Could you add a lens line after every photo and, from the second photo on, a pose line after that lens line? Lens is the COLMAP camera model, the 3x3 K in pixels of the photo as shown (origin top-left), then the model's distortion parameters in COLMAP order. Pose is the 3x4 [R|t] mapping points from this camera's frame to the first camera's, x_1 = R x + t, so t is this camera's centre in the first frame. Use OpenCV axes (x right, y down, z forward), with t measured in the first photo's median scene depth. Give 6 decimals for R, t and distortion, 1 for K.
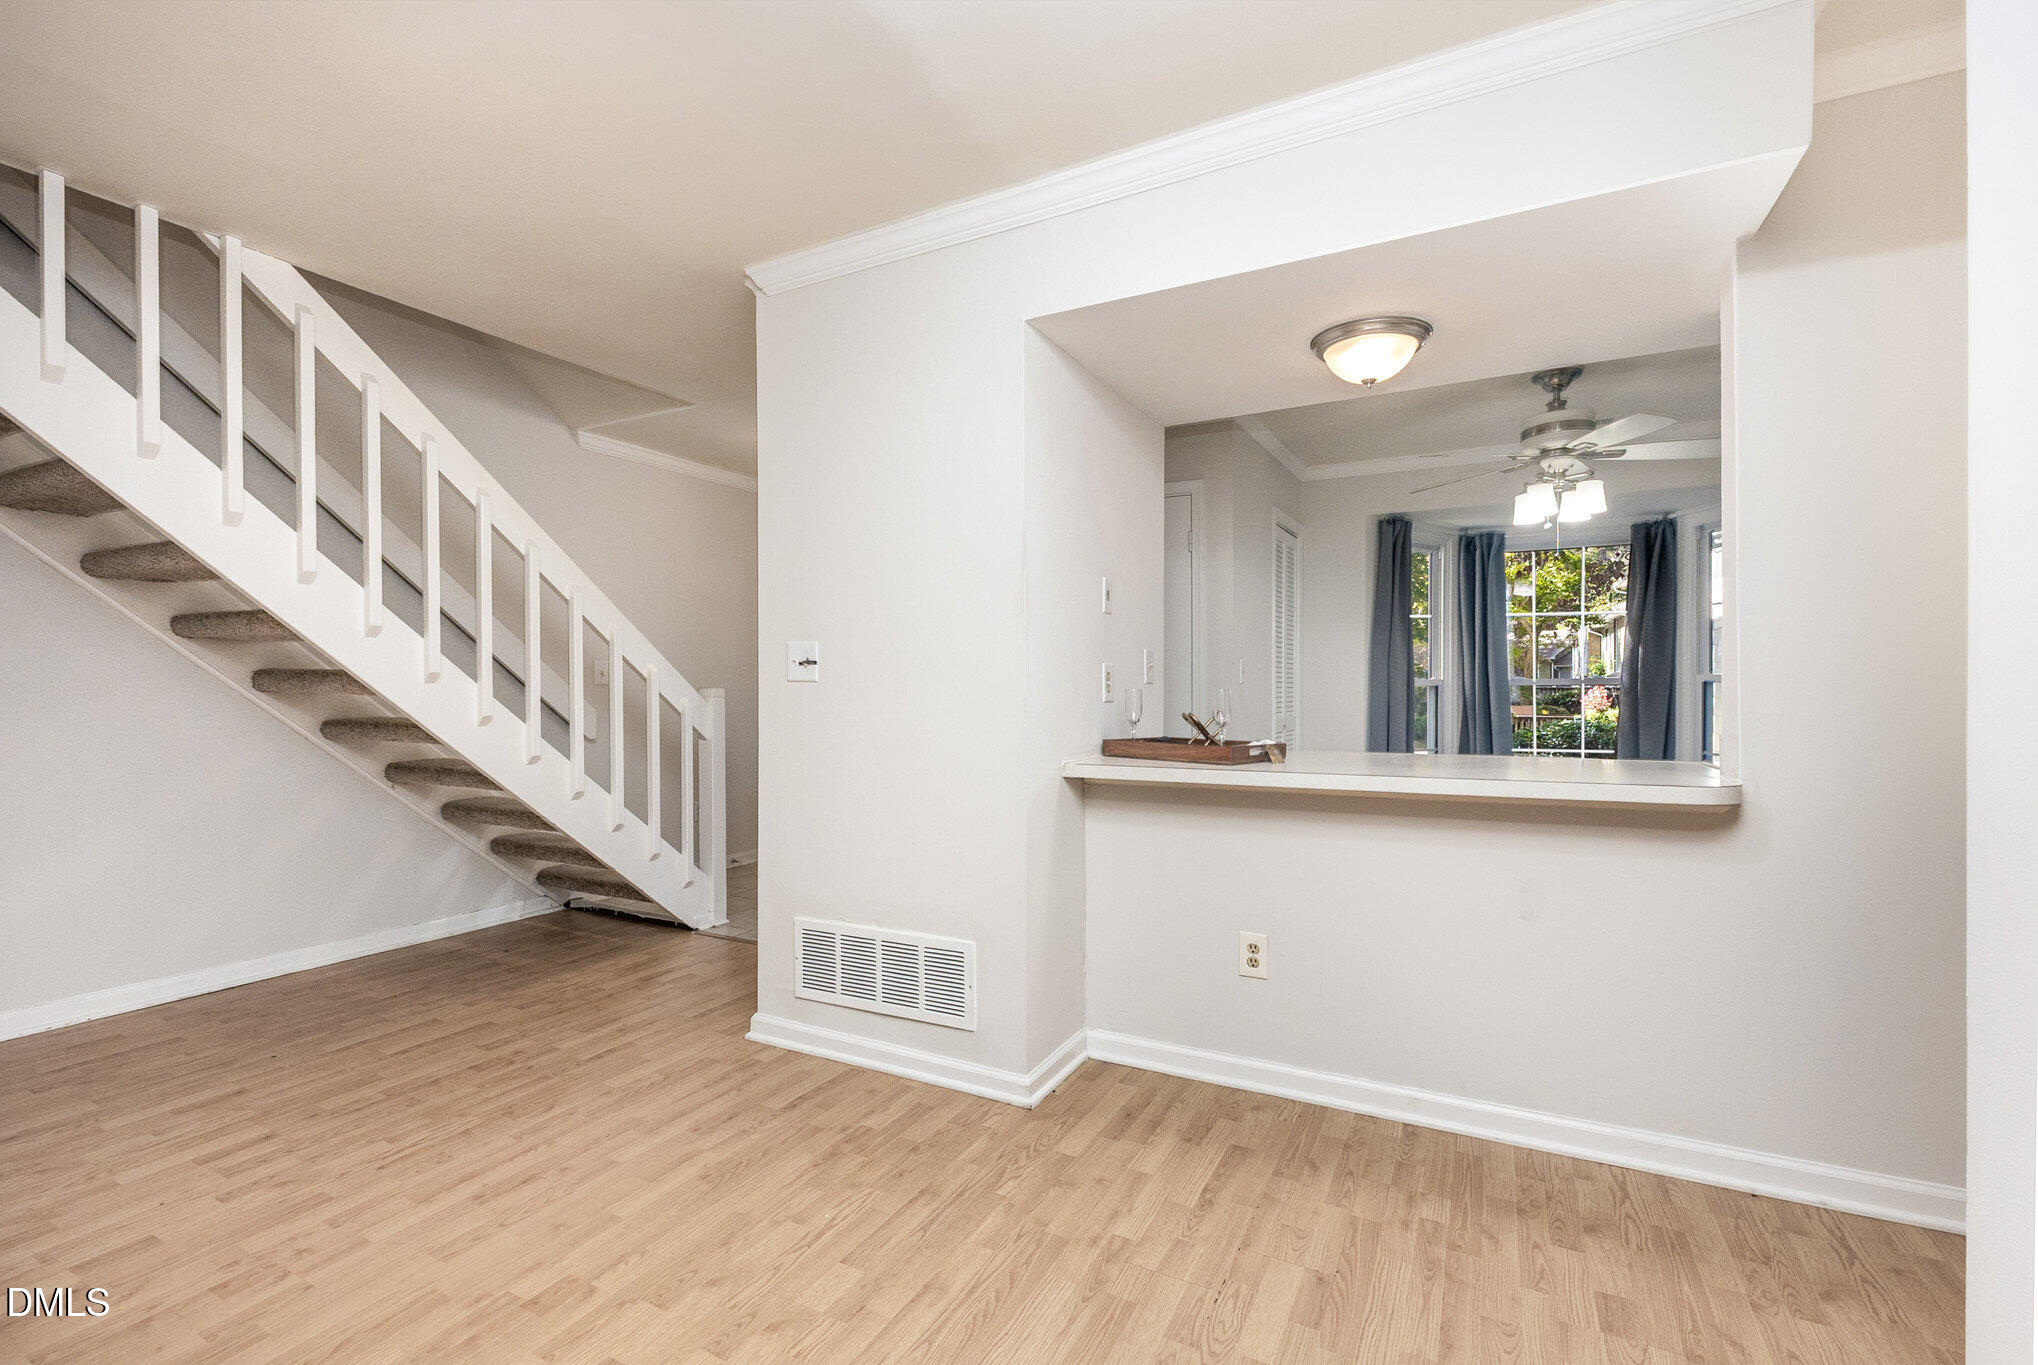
lens RADIAL K [[890.1, 0, 1006.7], [0, 890.1, 699.8], [0, 0, 1]] dist [-0.003140, -0.000318]
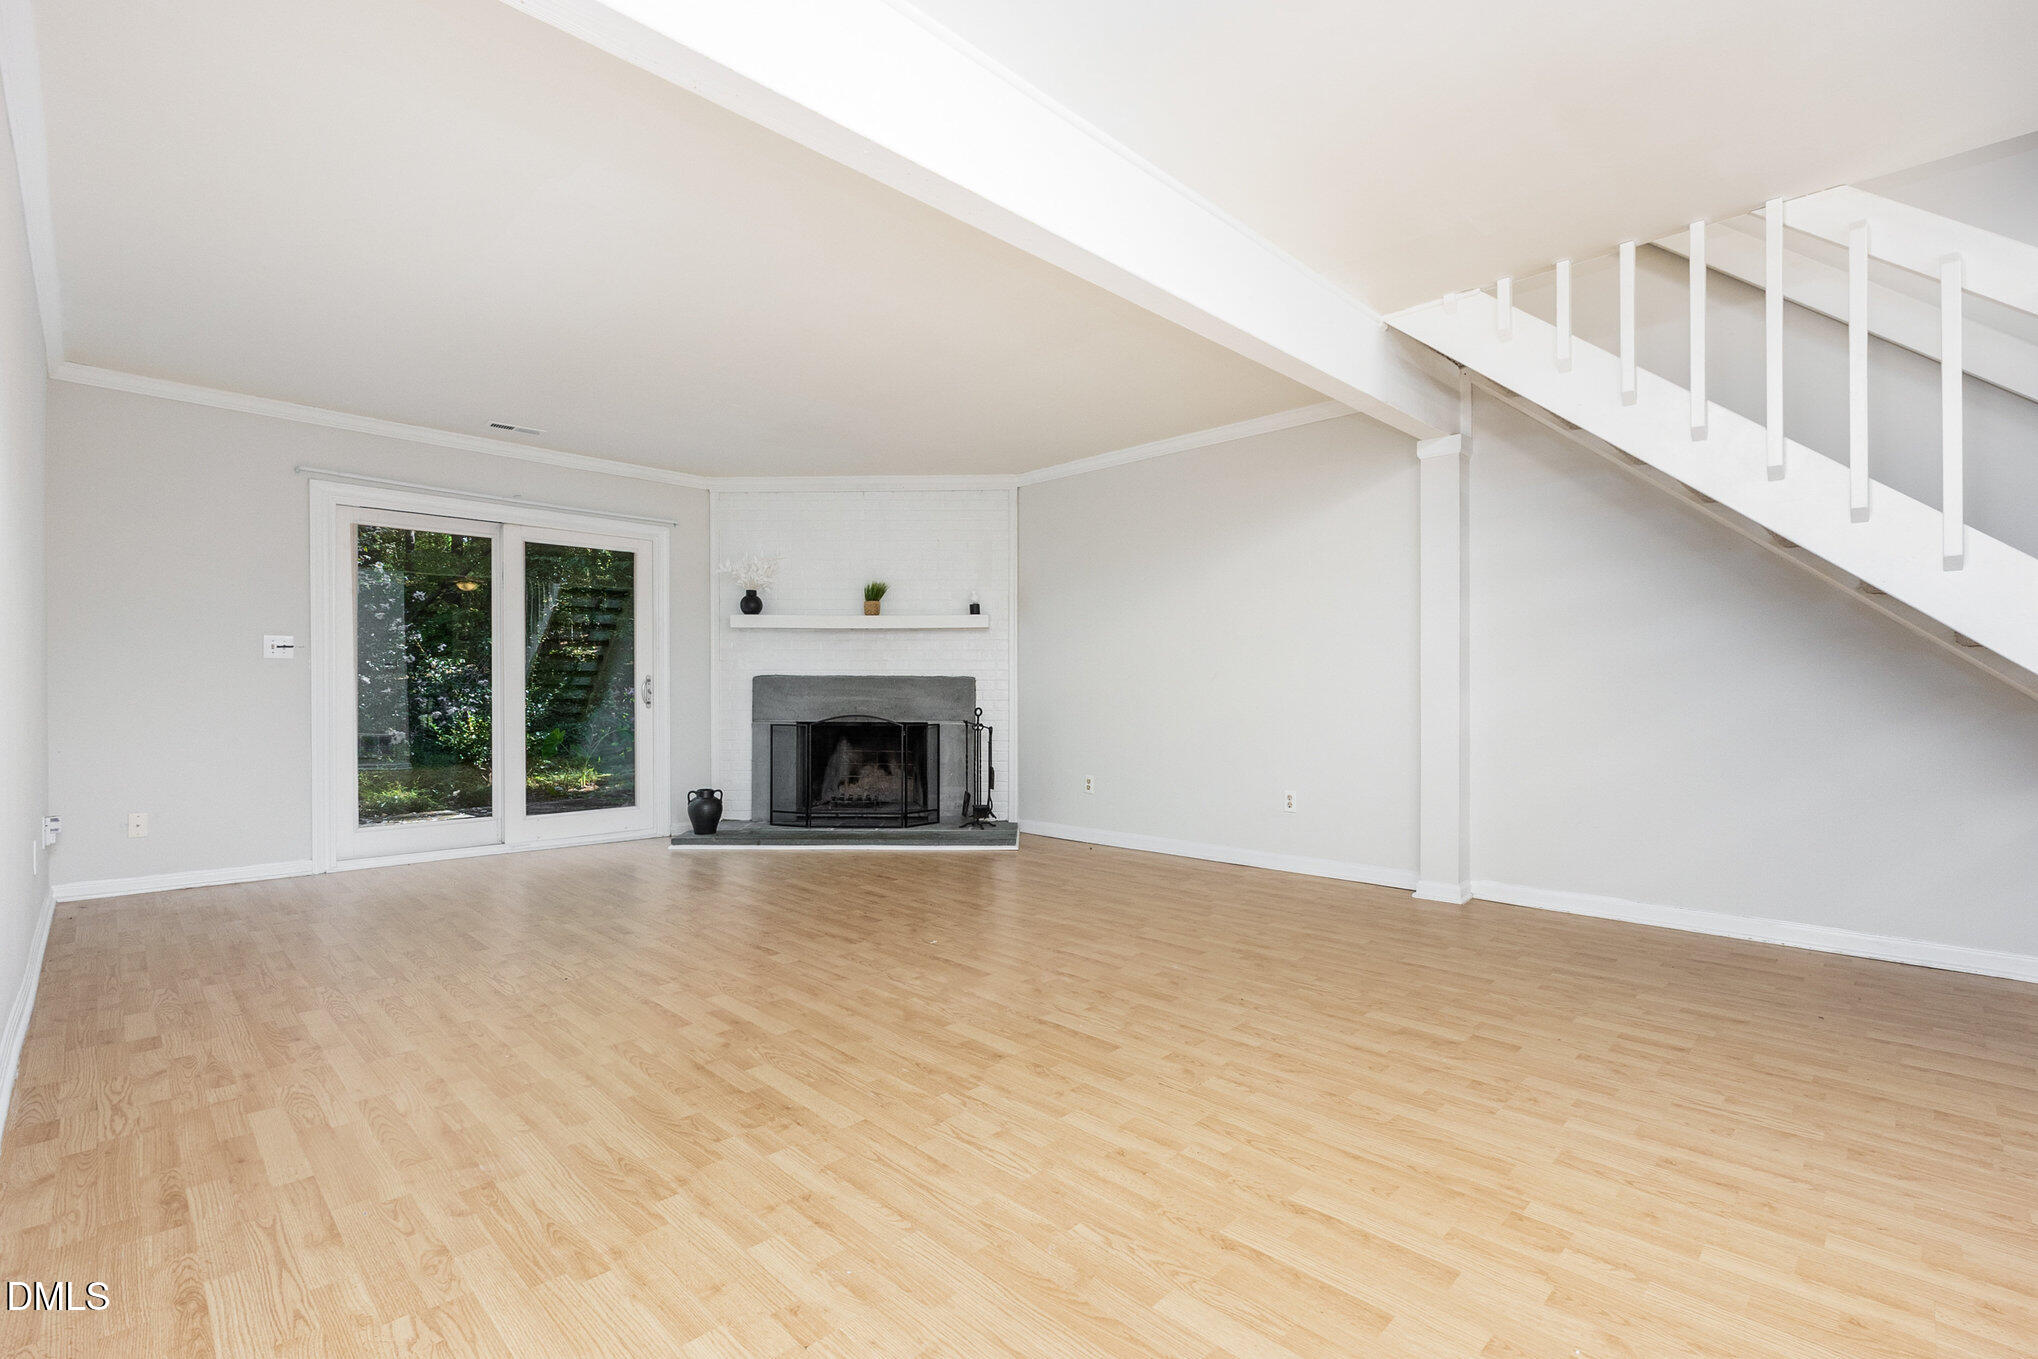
lens RADIAL K [[890.1, 0, 1002.6], [0, 890.1, 690.7], [0, 0, 1]] dist [-0.003140, -0.000318]
pose [[-0.330978, -0.009245, -0.943593, 0.431915], [0.004307, 0.999927, -0.011308, 0.059933], [0.943628, -0.007807, -0.330914, 0.541111]]
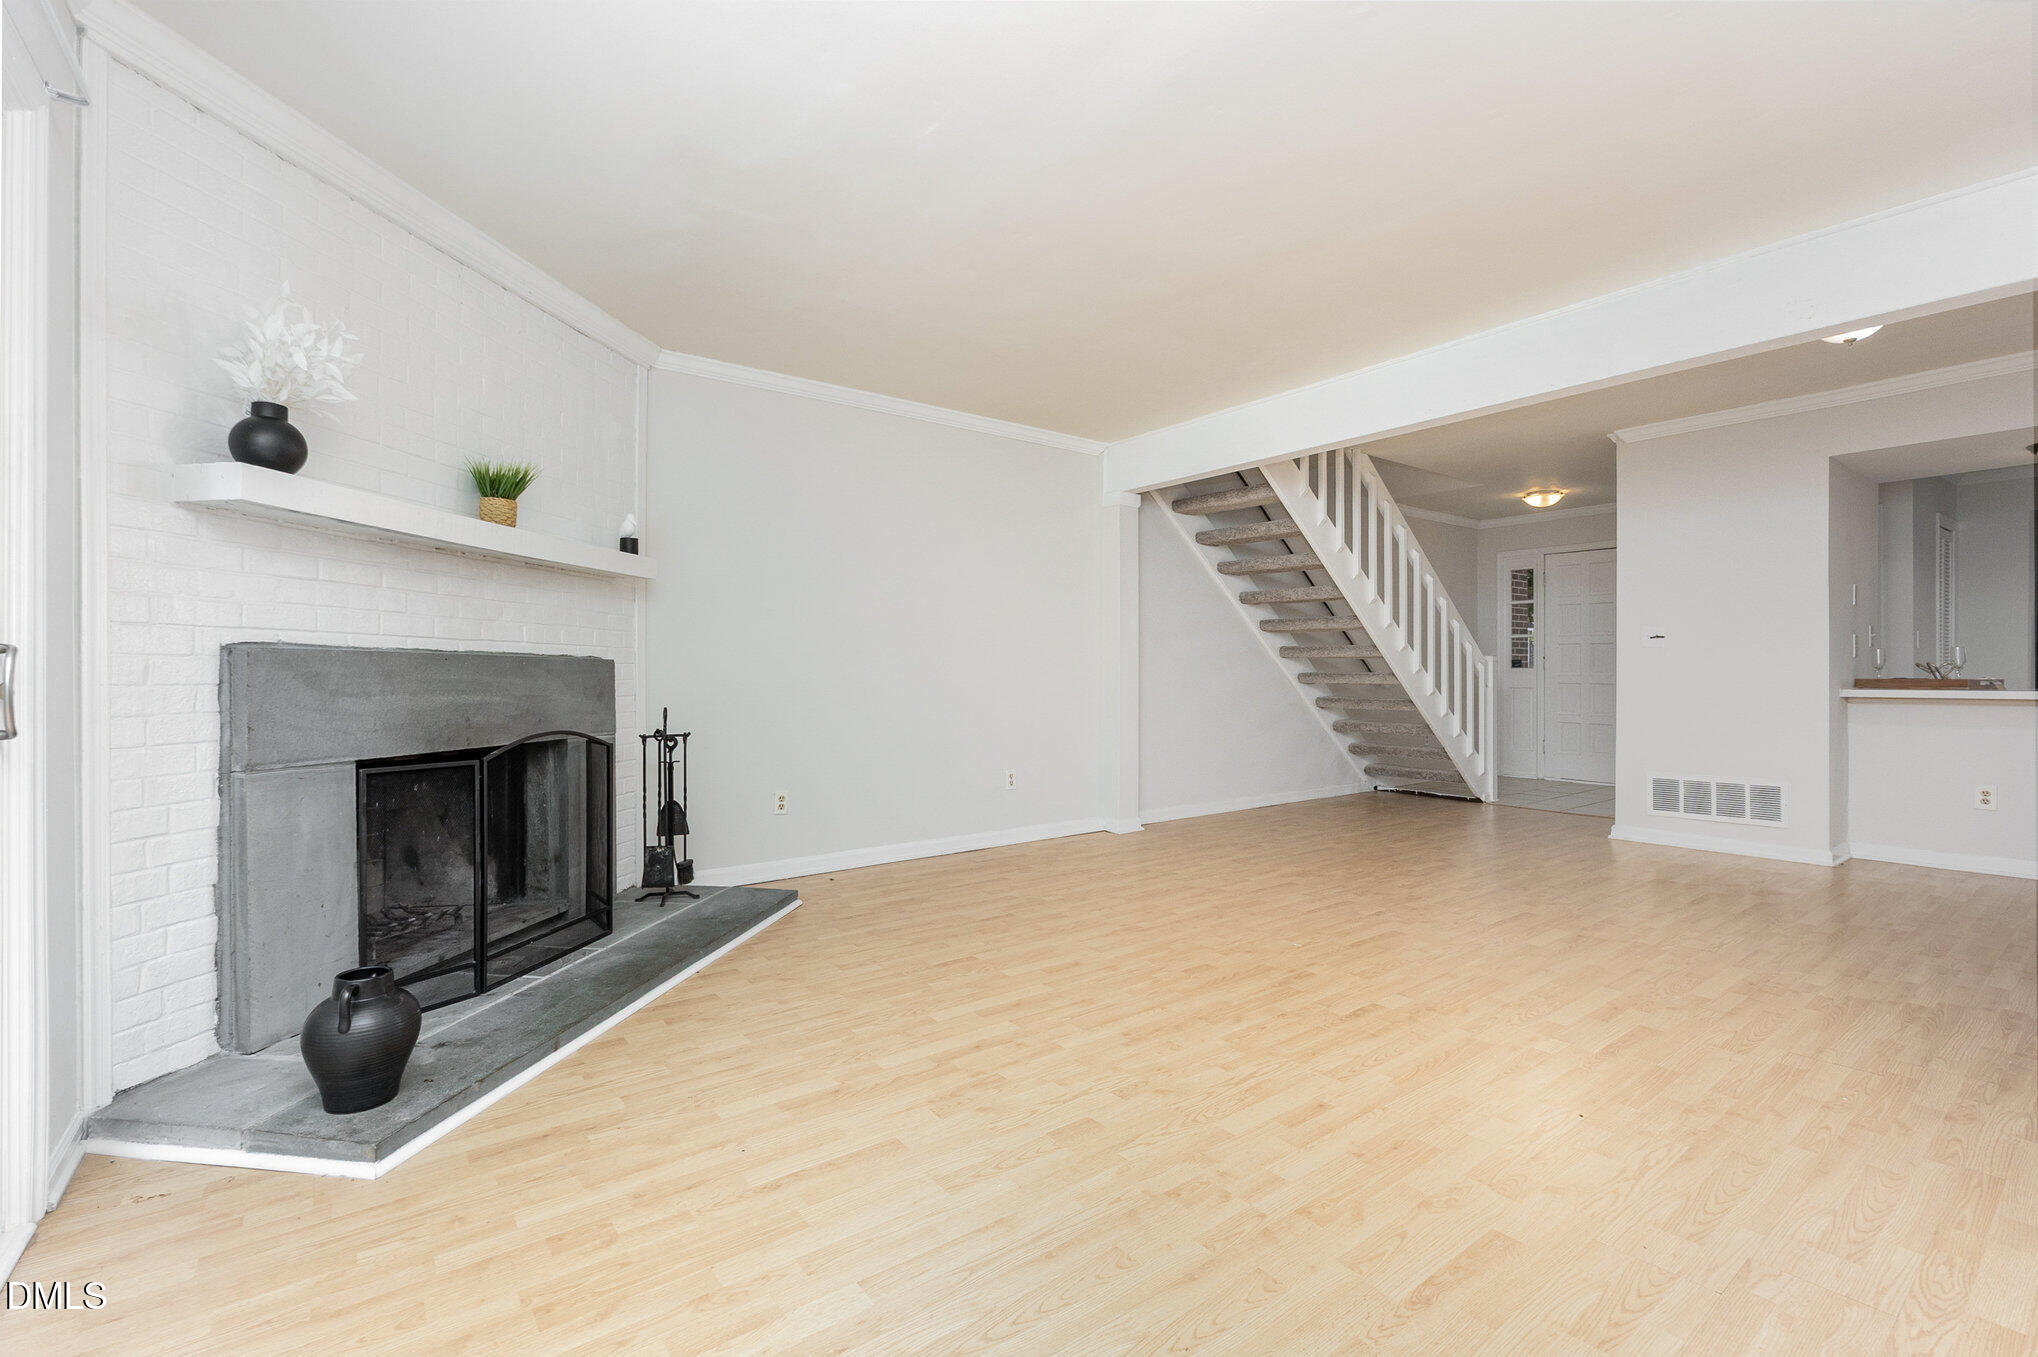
lens RADIAL K [[890.1, 0, 1016.4], [0, 890.1, 674.0], [0, 0, 1]] dist [-0.003140, -0.000318]
pose [[0.891879, -0.004911, -0.452247, -0.649376], [0.007137, 0.999969, 0.003216, 0.020131], [0.452217, -0.006096, 0.891887, -1.458992]]
